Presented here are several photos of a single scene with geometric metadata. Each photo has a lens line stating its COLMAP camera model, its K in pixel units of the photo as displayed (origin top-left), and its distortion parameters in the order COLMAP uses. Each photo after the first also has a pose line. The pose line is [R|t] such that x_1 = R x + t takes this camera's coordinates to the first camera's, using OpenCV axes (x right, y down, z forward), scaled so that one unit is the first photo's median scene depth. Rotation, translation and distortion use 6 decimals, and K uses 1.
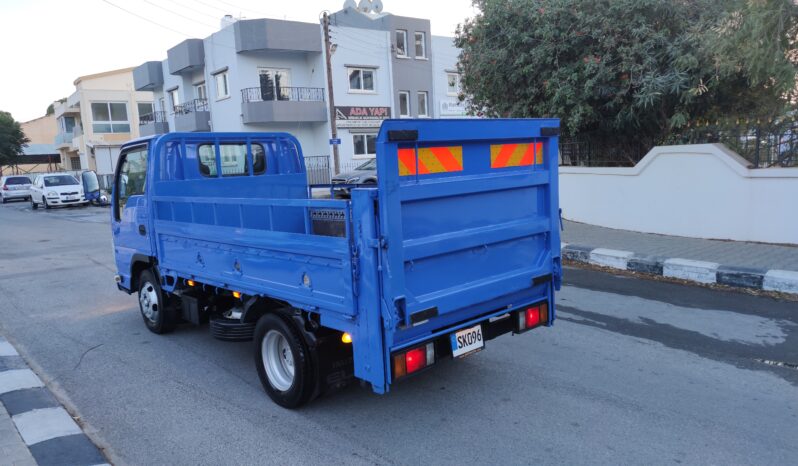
lens RADIAL K [[582.5, 0, 395.9], [0, 582.5, 242.0], [0, 0, 1]] dist [0.068734, -0.063726]
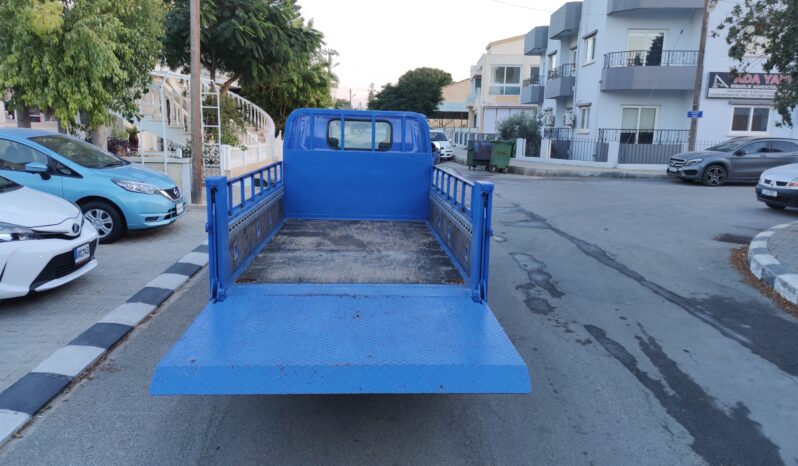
lens RADIAL K [[582.5, 0, 395.9], [0, 582.5, 242.0], [0, 0, 1]] dist [0.068734, -0.063726]
pose [[0.777898, 0.190540, -0.598806, 0.111039], [-0.153286, 0.981673, 0.113237, -0.018348], [0.609408, 0.003702, 0.792848, 0.041173]]
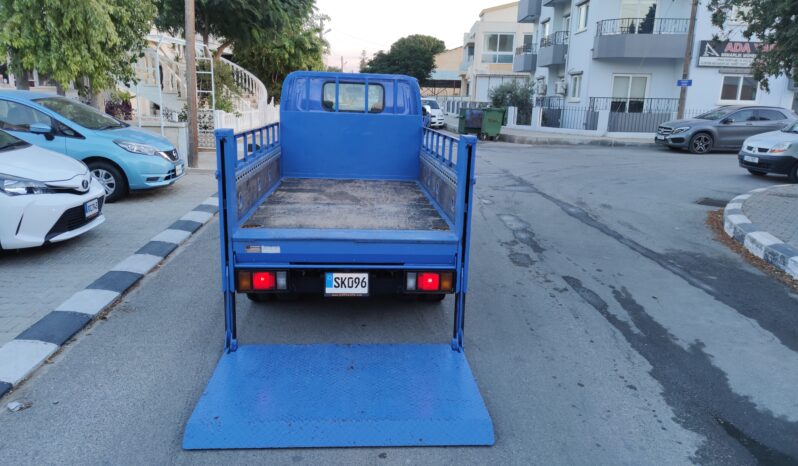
lens RADIAL K [[583.3, 0, 392.3], [0, 583.3, 240.7], [0, 0, 1]] dist [0.067500, -0.062471]
pose [[0.782056, 0.220835, -0.582770, 0.121421], [-0.157212, 0.974777, 0.158410, -0.014144], [0.603053, -0.032267, 0.797048, 0.028978]]
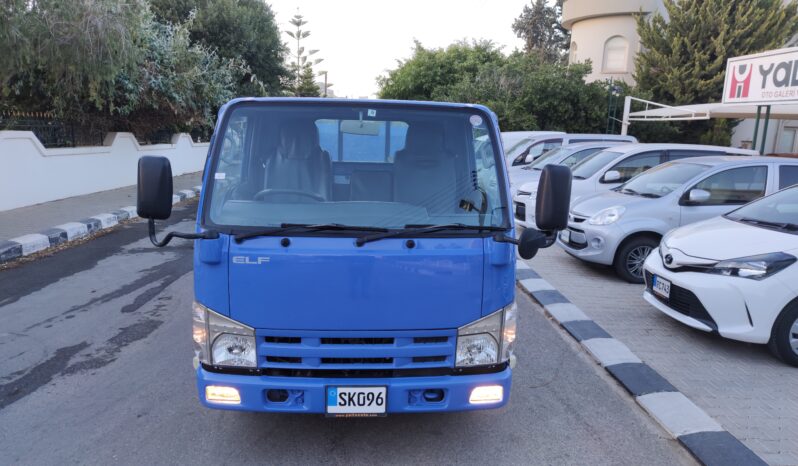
lens RADIAL K [[582.5, 0, 398.1], [0, 582.5, 244.4], [0, 0, 1]] dist [0.068359, -0.064953]
pose [[-0.780016, -0.097864, 0.618060, -0.180331], [0.095387, 0.957557, 0.272003, -0.049607], [-0.618447, 0.271122, -0.737574, 0.361526]]
